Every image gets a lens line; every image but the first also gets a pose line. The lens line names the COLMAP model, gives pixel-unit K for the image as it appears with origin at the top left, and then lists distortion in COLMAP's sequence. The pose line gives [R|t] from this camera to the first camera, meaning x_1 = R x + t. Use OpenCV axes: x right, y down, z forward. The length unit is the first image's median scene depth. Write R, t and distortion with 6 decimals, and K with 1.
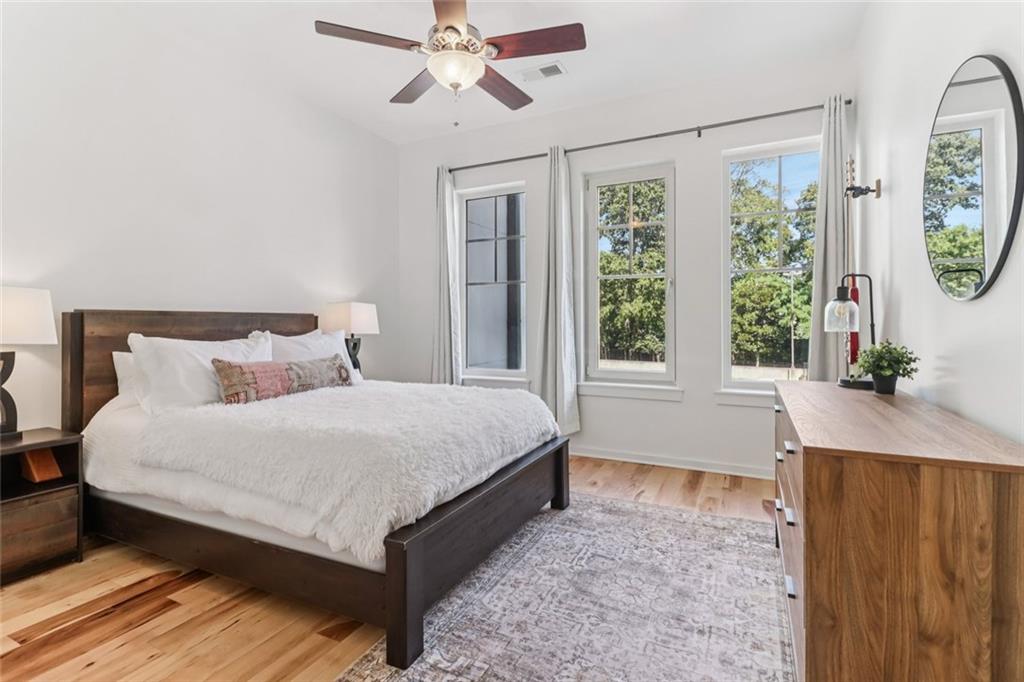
lens RADIAL K [[471.9, 0, 510.5], [0, 471.9, 322.6], [0, 0, 1]] dist [-0.000426, -0.000504]
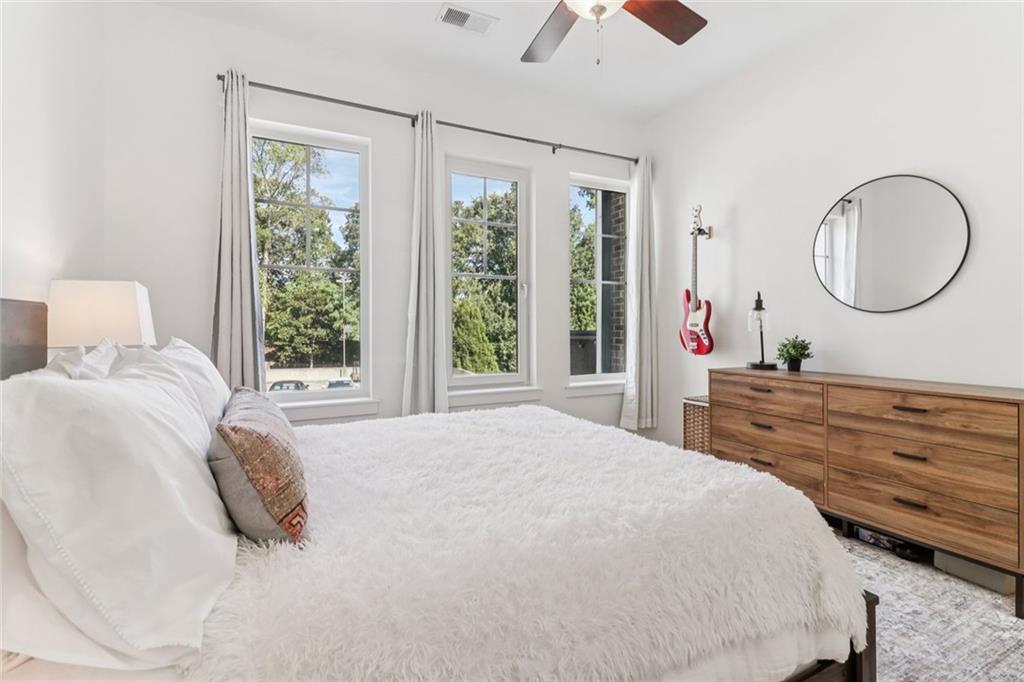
lens RADIAL K [[471.9, 0, 510.5], [0, 471.9, 322.6], [0, 0, 1]] dist [-0.000426, -0.000504]
pose [[0.605378, 0.004982, 0.795923, -0.644084], [0.000267, 0.999979, -0.006463, 0.003433], [-0.795938, 0.004125, 0.605364, 0.518528]]
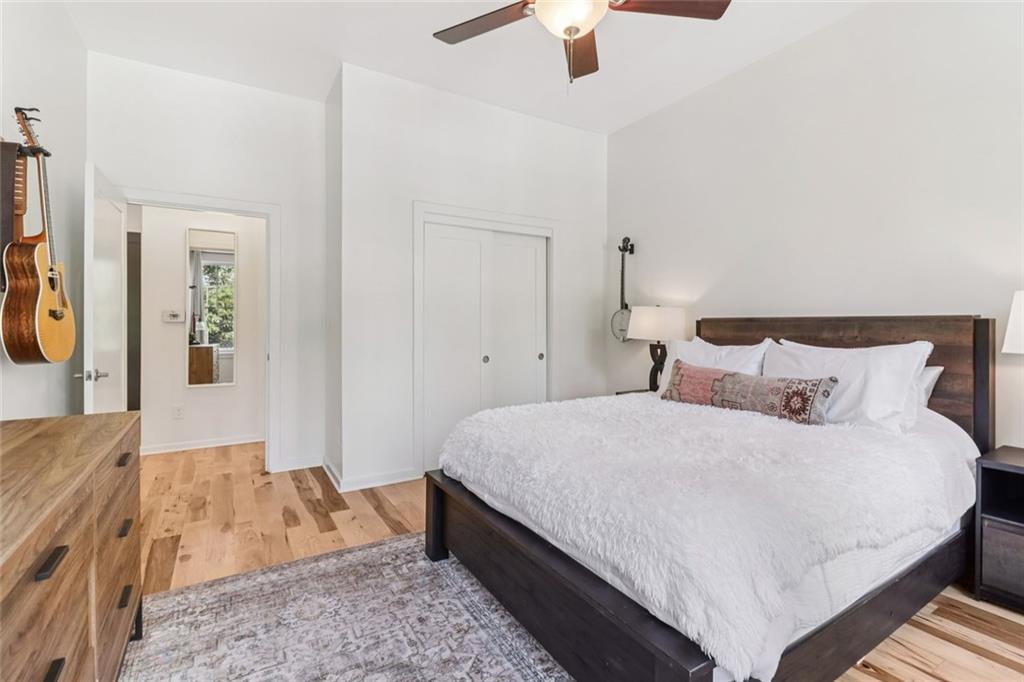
lens RADIAL K [[471.9, 0, 510.5], [0, 471.9, 322.6], [0, 0, 1]] dist [-0.000426, -0.000504]
pose [[-0.528193, -0.005188, -0.849108, 0.478884], [-0.009095, 0.999959, -0.000452, -0.007024], [0.849076, 0.007484, -0.528218, 1.045373]]
